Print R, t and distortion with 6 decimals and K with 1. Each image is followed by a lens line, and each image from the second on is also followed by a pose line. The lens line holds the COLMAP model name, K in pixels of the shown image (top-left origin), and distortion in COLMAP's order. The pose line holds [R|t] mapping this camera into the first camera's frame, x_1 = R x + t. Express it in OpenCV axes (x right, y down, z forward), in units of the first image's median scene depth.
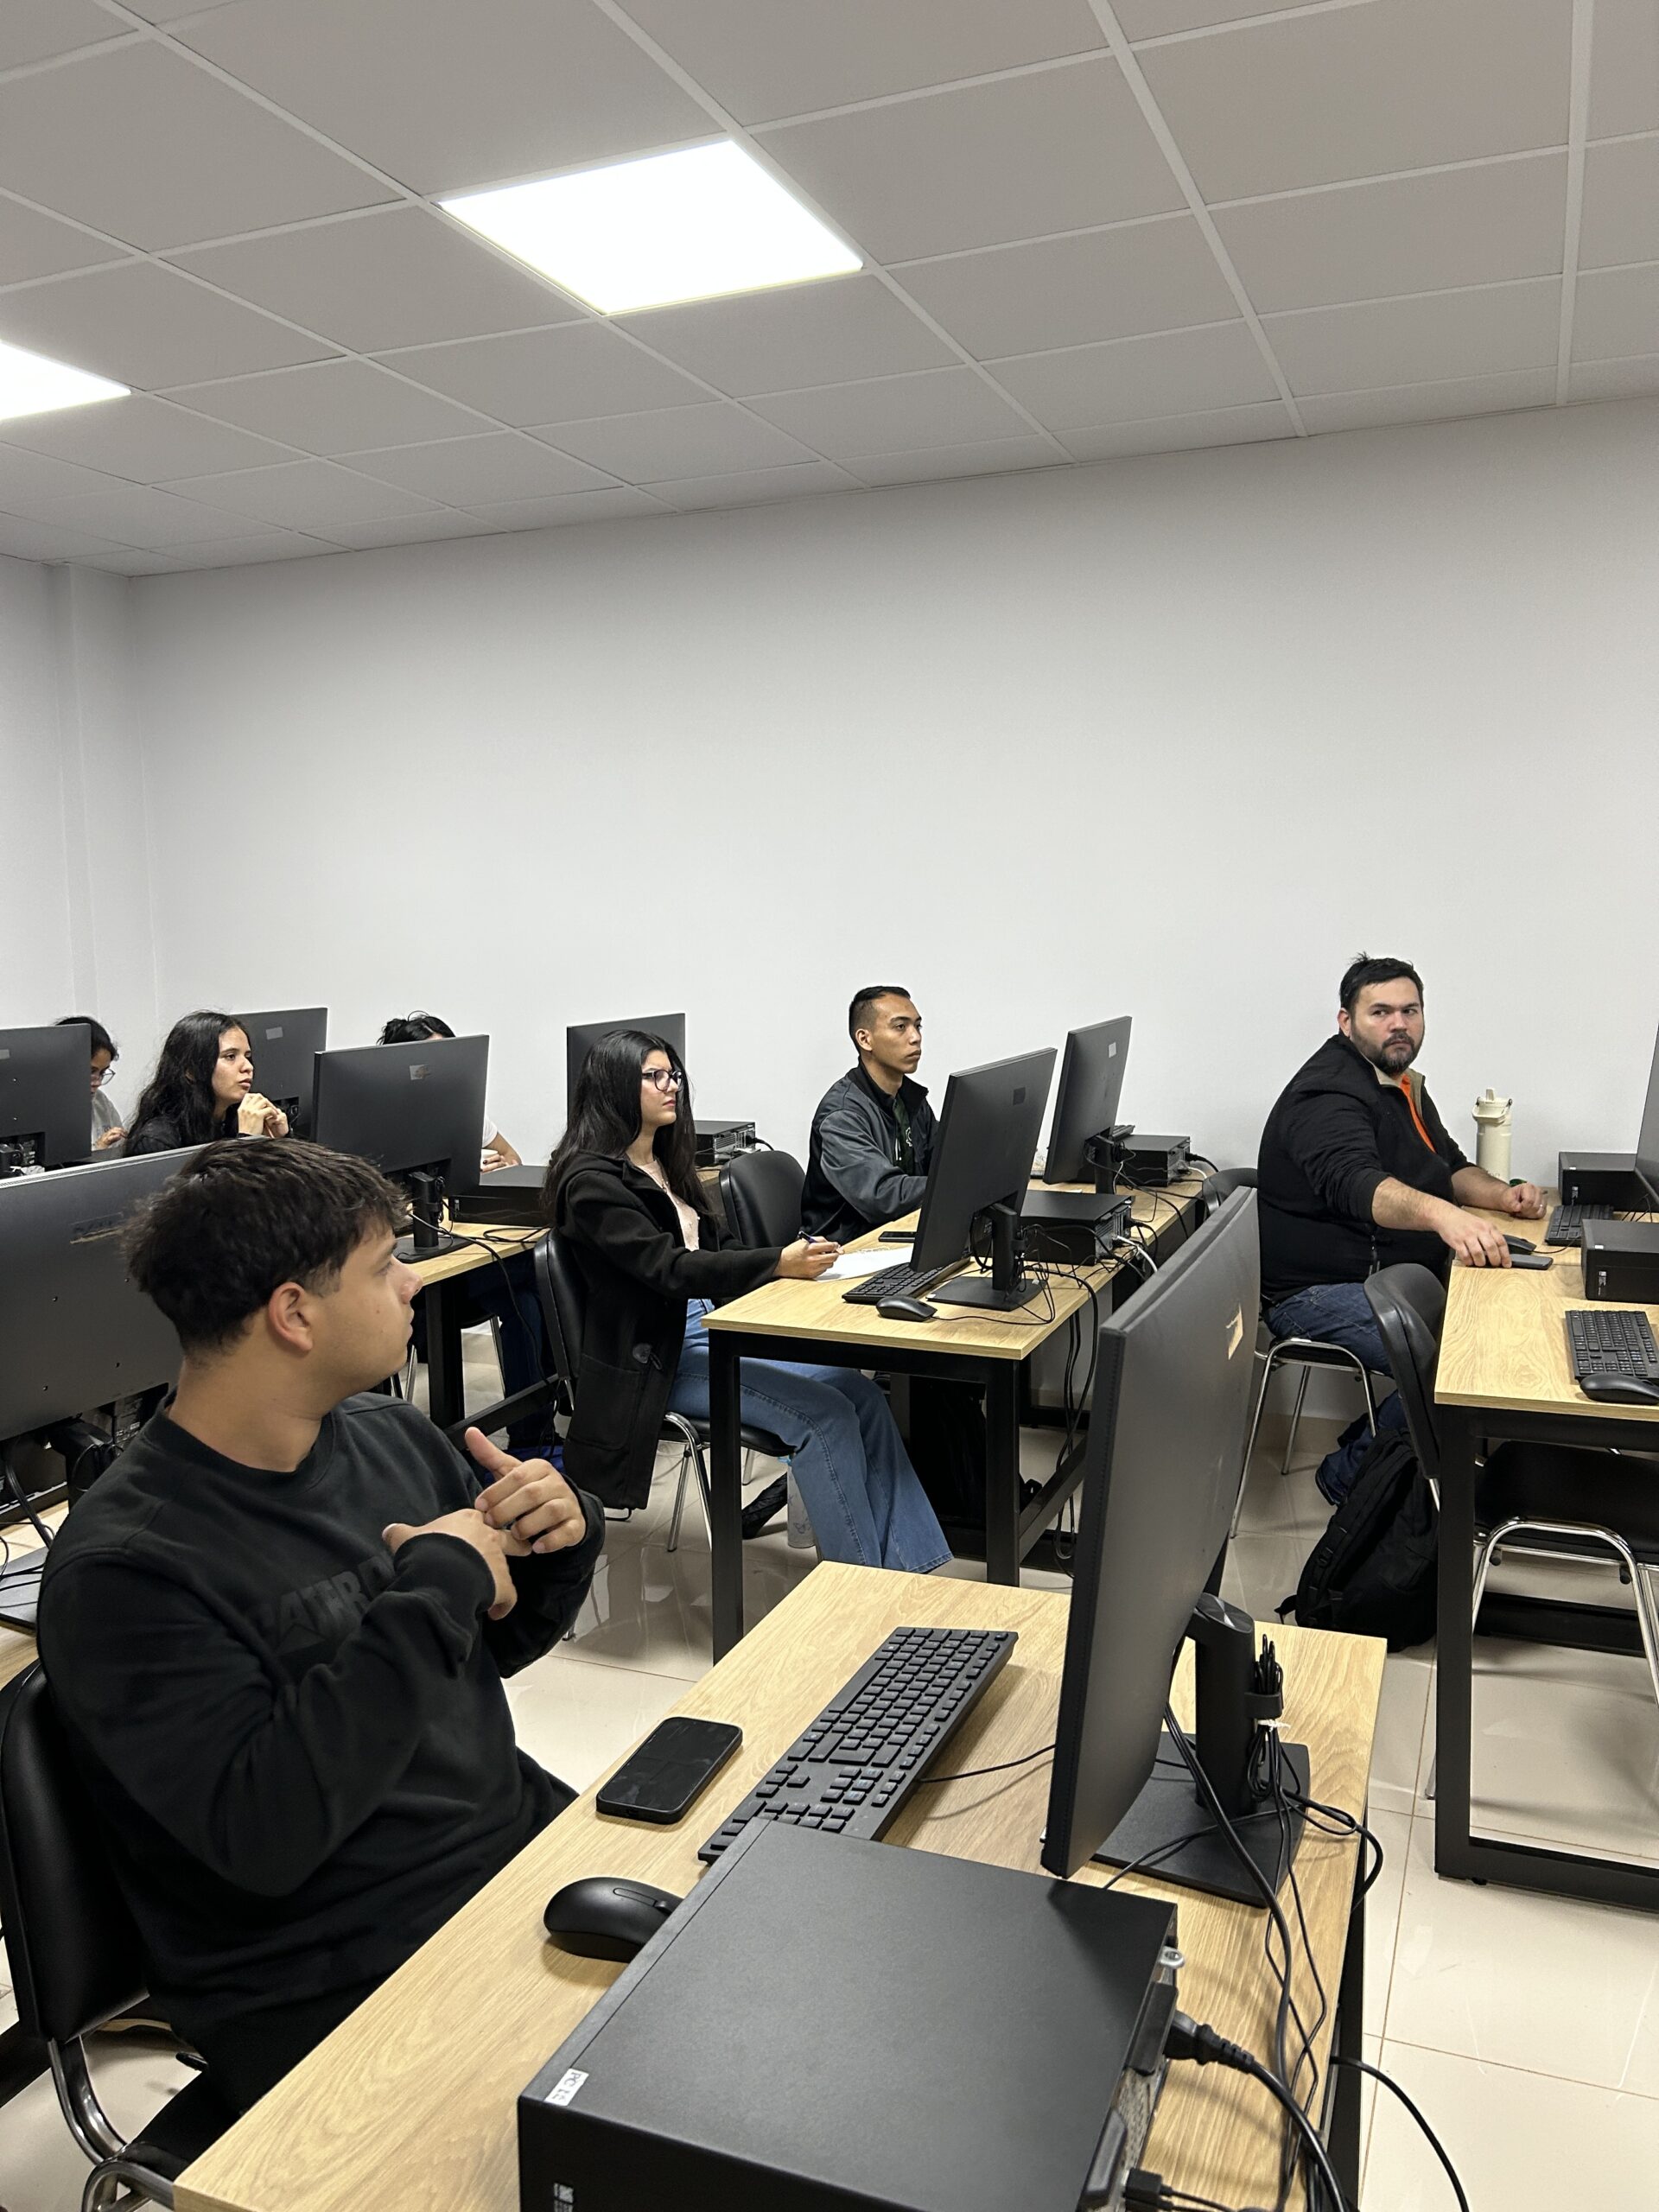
lens RADIAL K [[1707.5, 0, 827.9], [0, 1707.5, 1110.3], [0, 0, 1]] dist [0.039196, -0.004250]
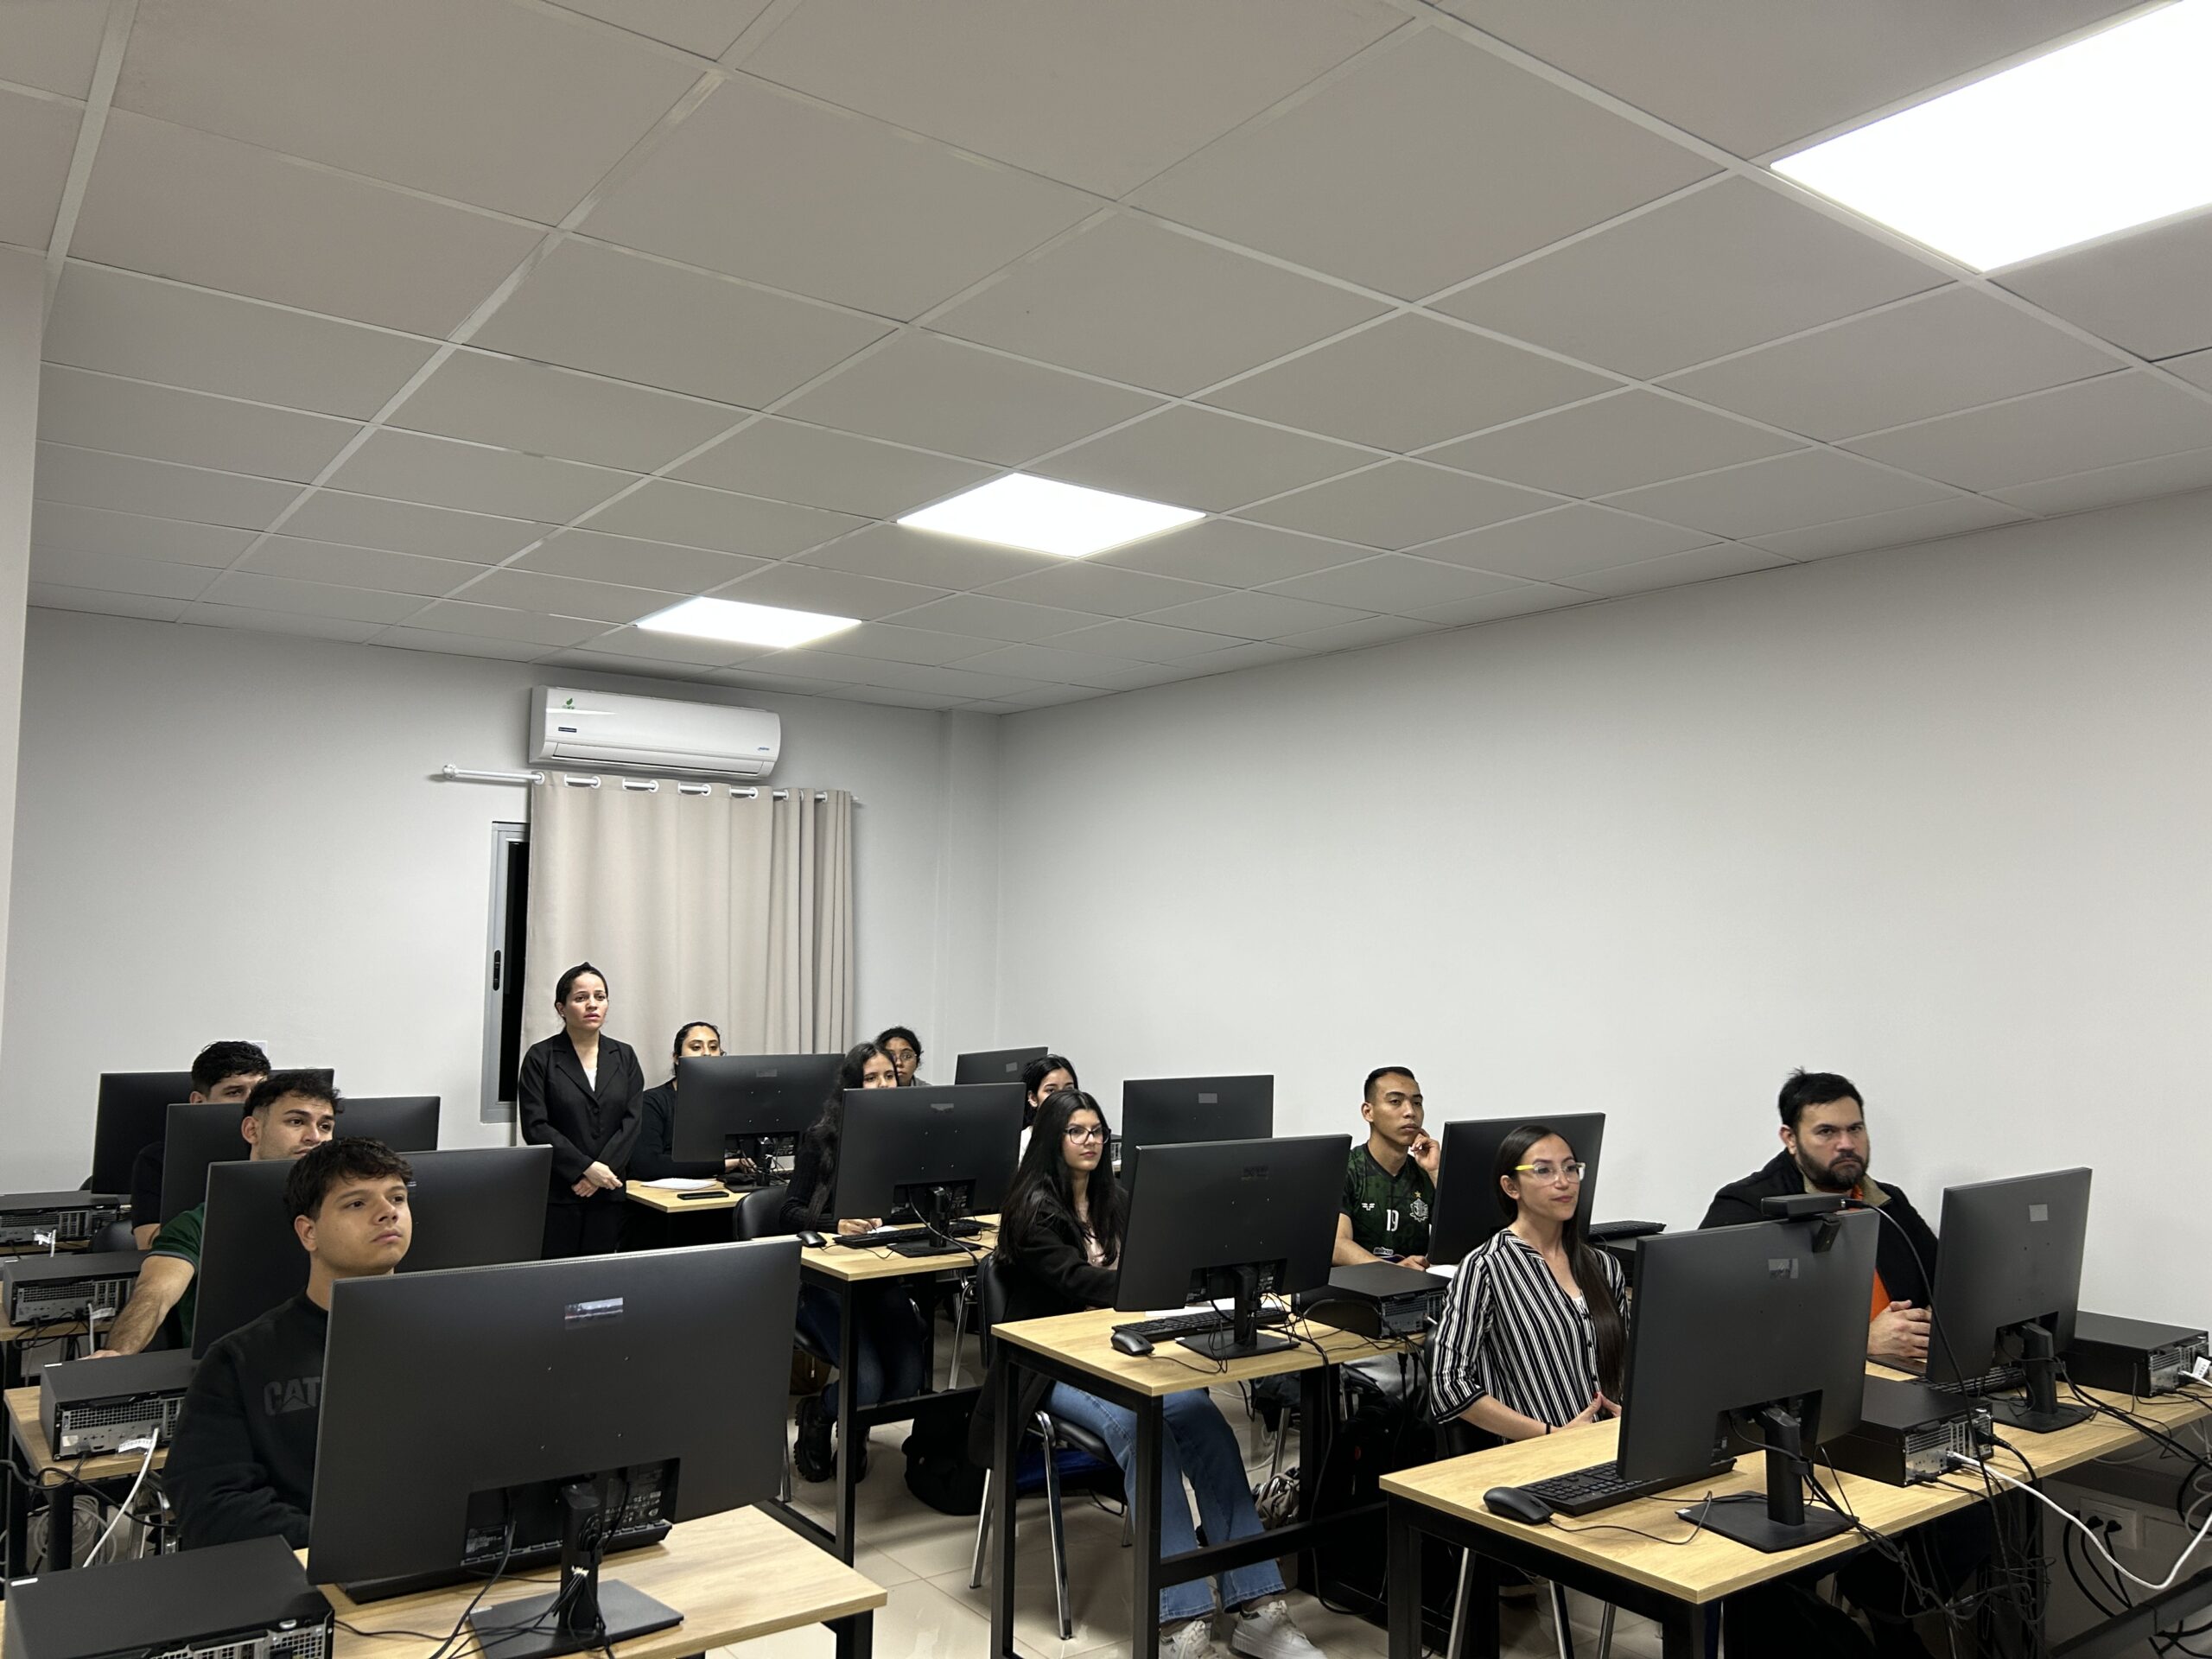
lens RADIAL K [[1707.5, 0, 1125.1], [0, 1707.5, 833.1], [0, 0, 1]] dist [0.039196, -0.004250]
pose [[0.850058, -0.004310, -0.526671, 0.499261], [-0.084122, 0.986018, -0.143844, -0.049013], [0.519927, 0.166580, 0.837811, -0.056923]]
